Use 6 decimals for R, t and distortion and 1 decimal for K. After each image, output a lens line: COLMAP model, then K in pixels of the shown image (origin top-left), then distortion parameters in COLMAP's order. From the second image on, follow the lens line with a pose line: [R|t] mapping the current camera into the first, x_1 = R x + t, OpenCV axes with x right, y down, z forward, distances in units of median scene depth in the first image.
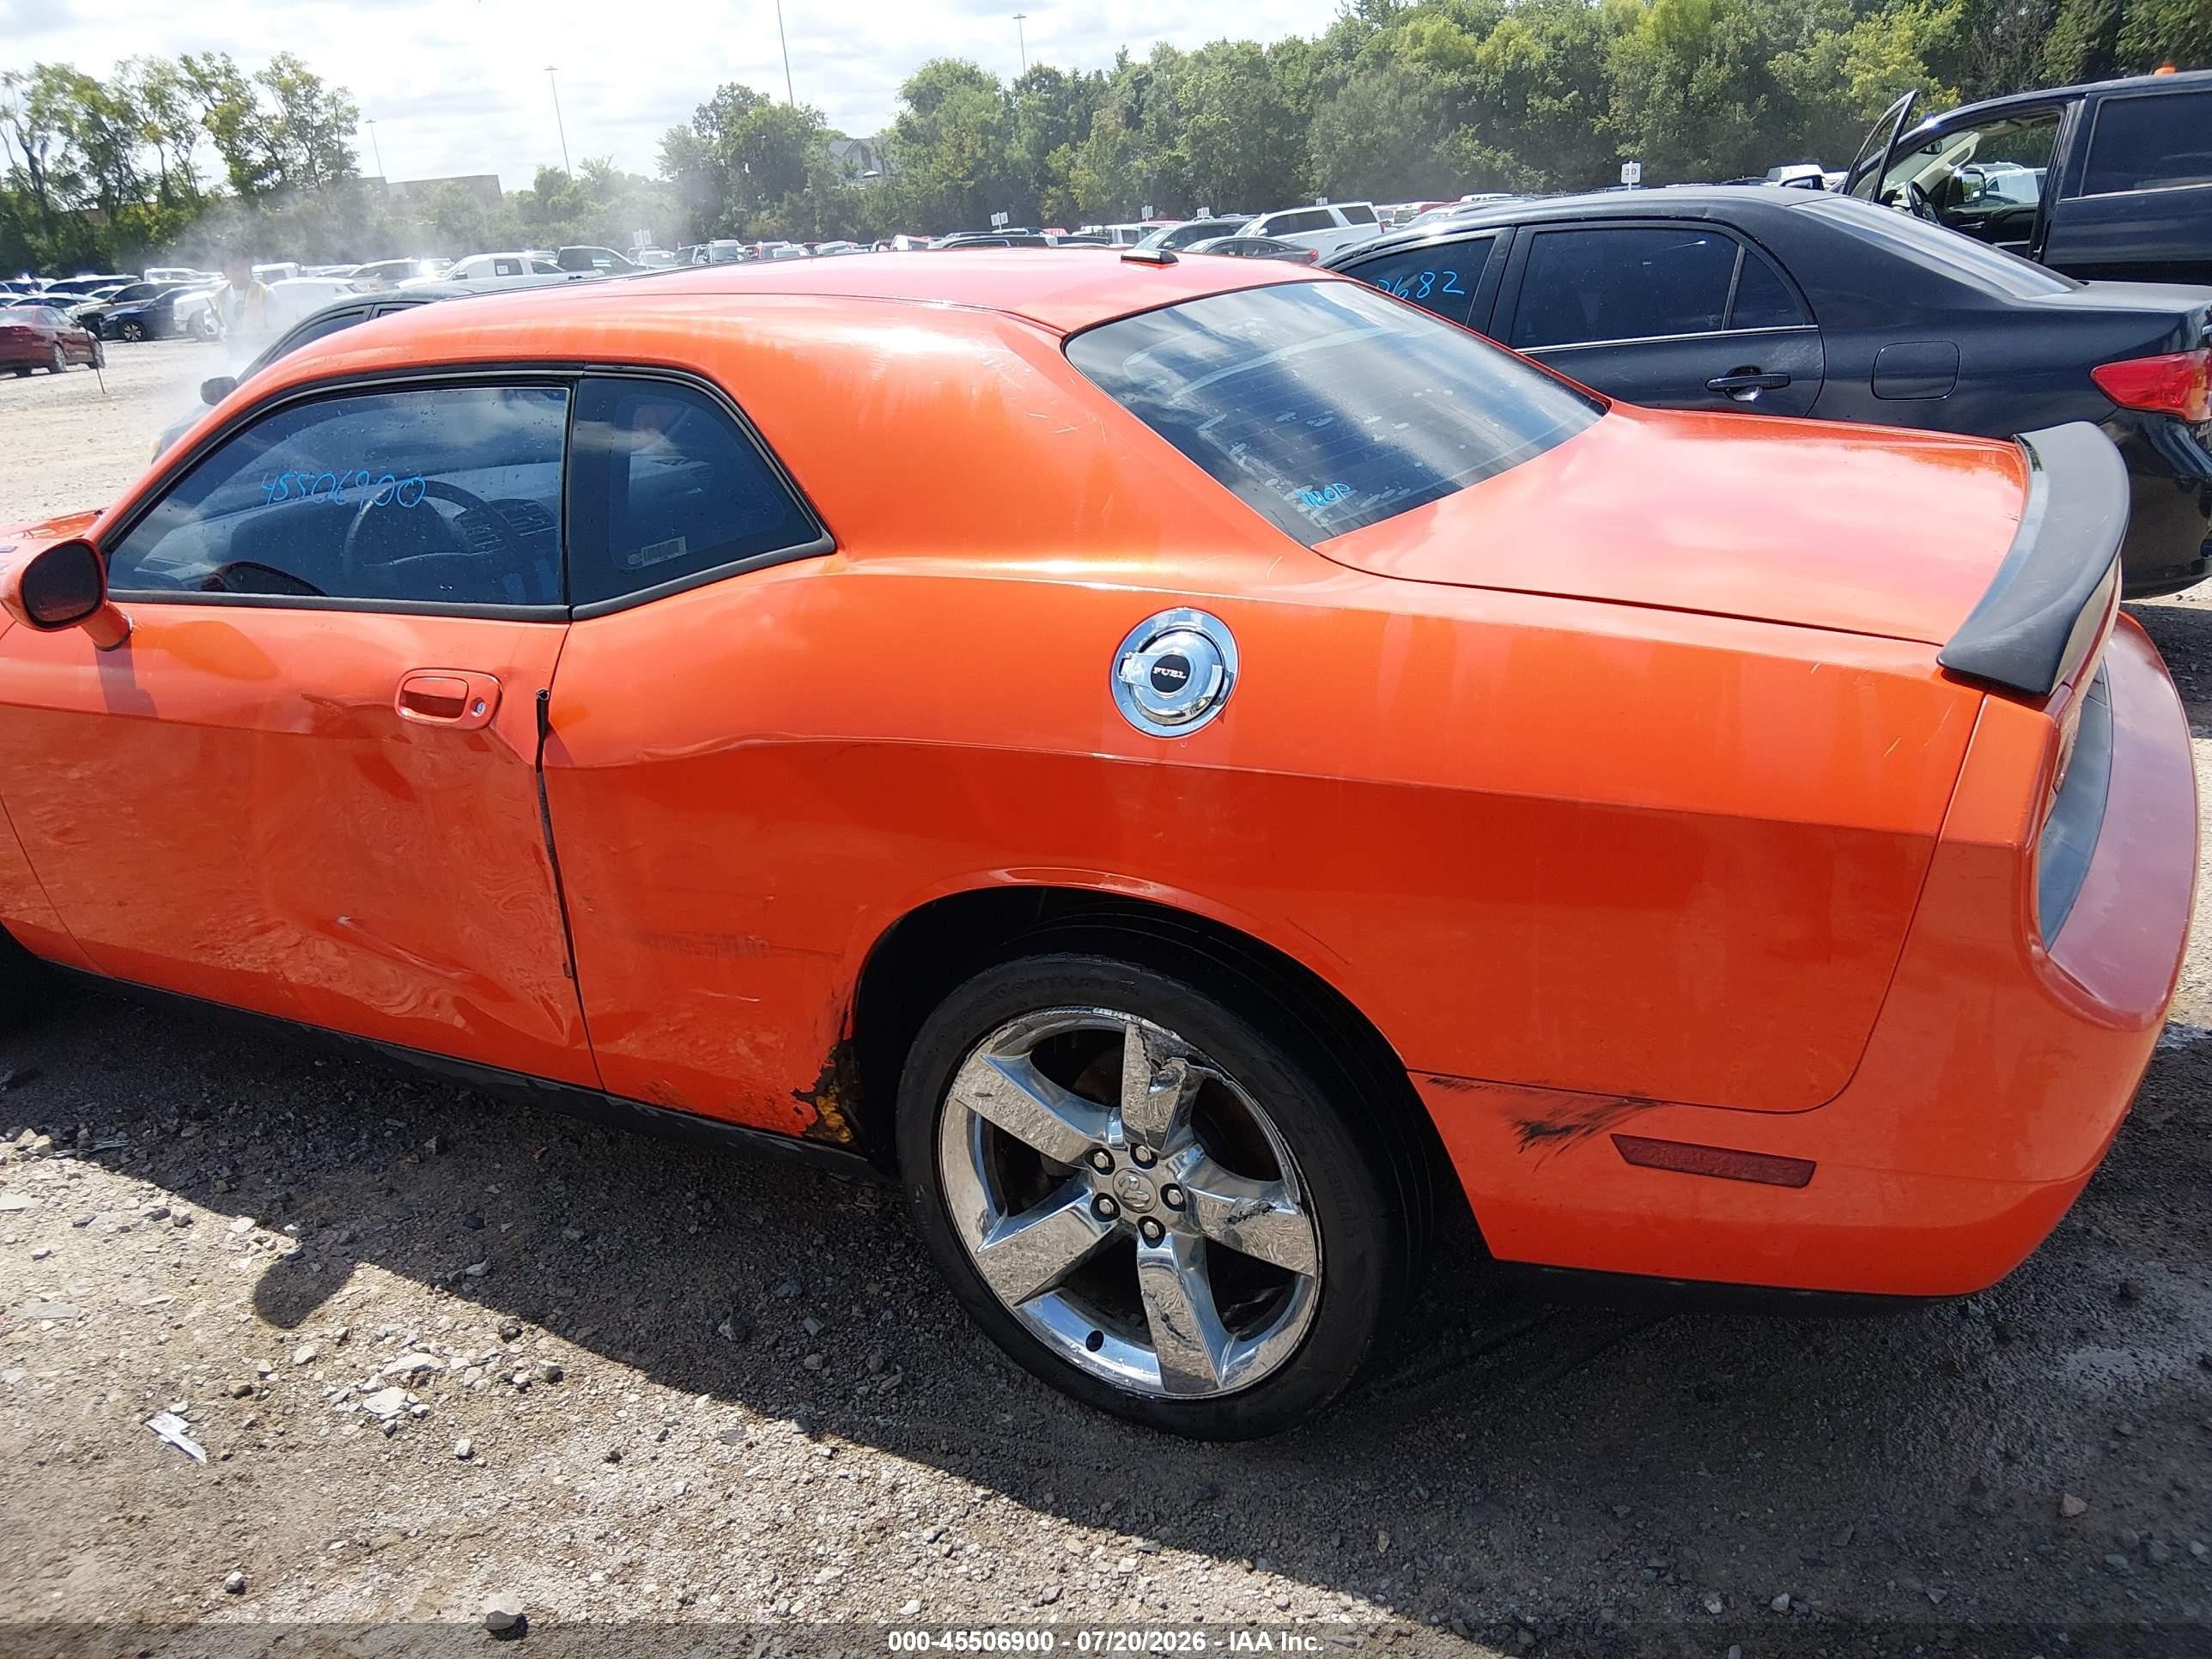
lens RADIAL K [[1691.8, 0, 1102.9], [0, 1691.8, 833.5], [0, 0, 1]] dist [0.057172, -0.100161]
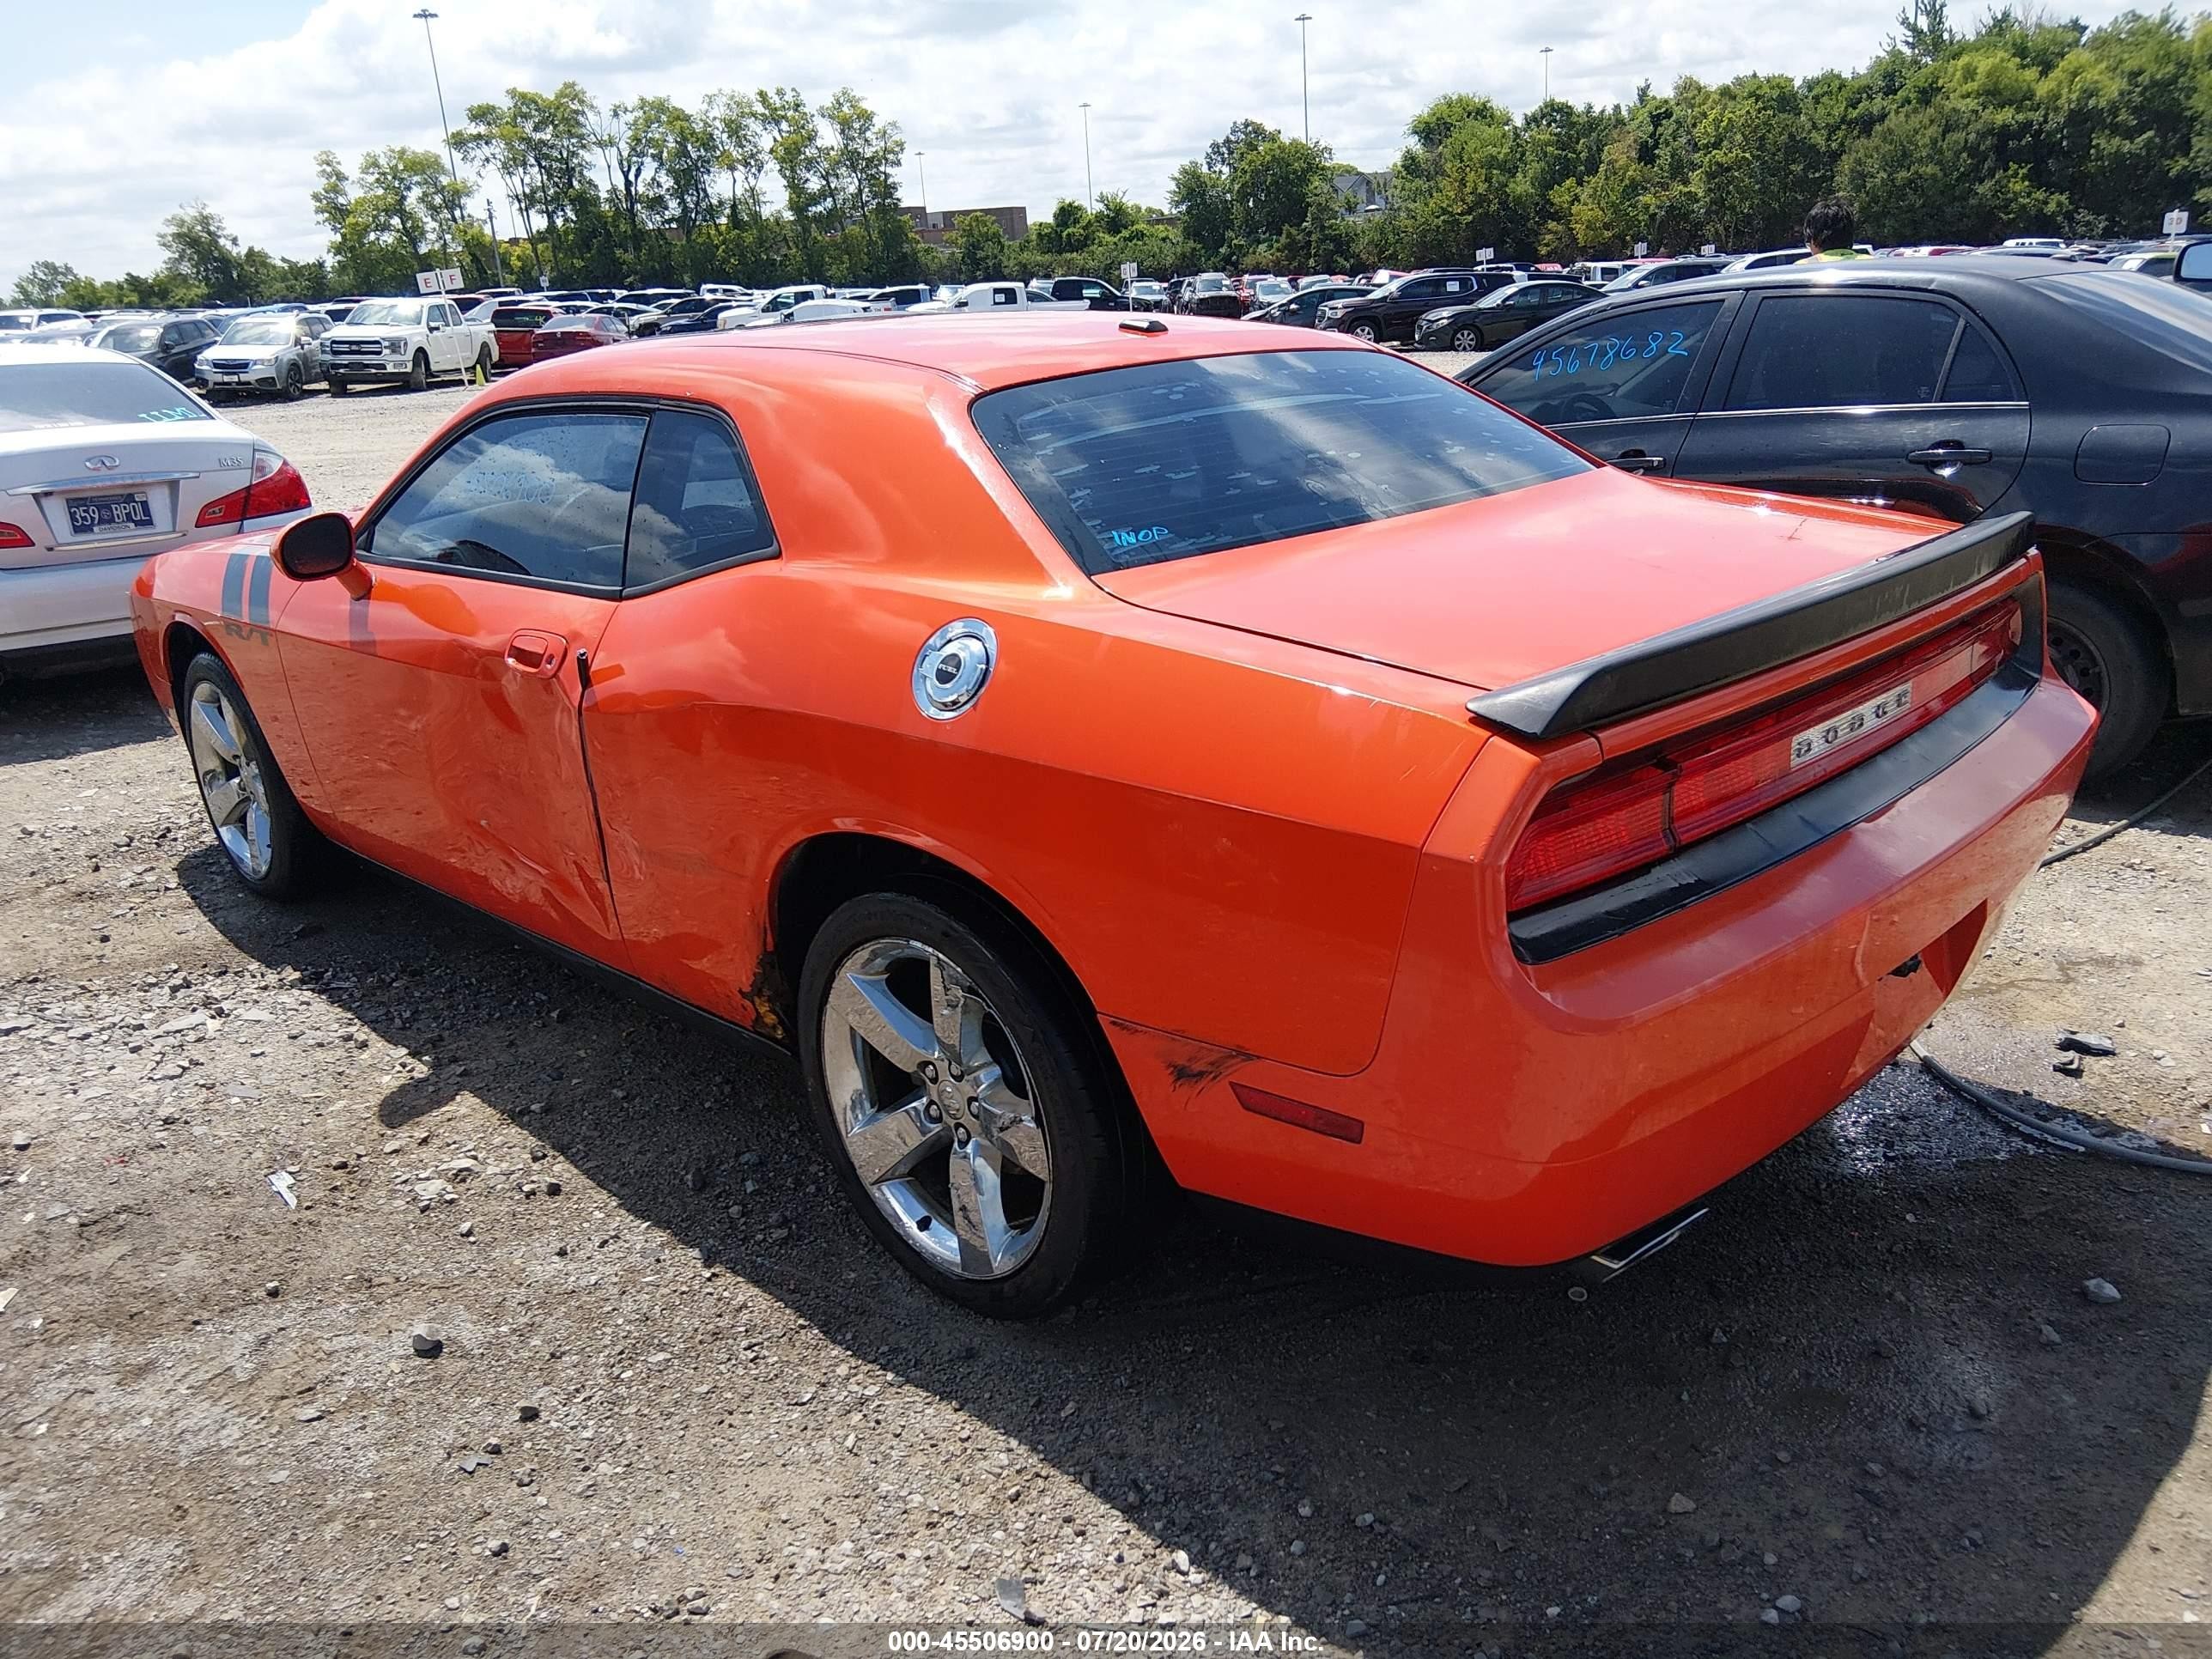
lens RADIAL K [[1691.8, 0, 1097.7], [0, 1691.8, 828.2], [0, 0, 1]] dist [0.057172, -0.100161]
pose [[0.960883, 0.105202, -0.256196, 0.393456], [-0.110208, 0.993895, -0.005220, 0.013161], [0.254083, 0.033250, 0.966611, -0.139770]]
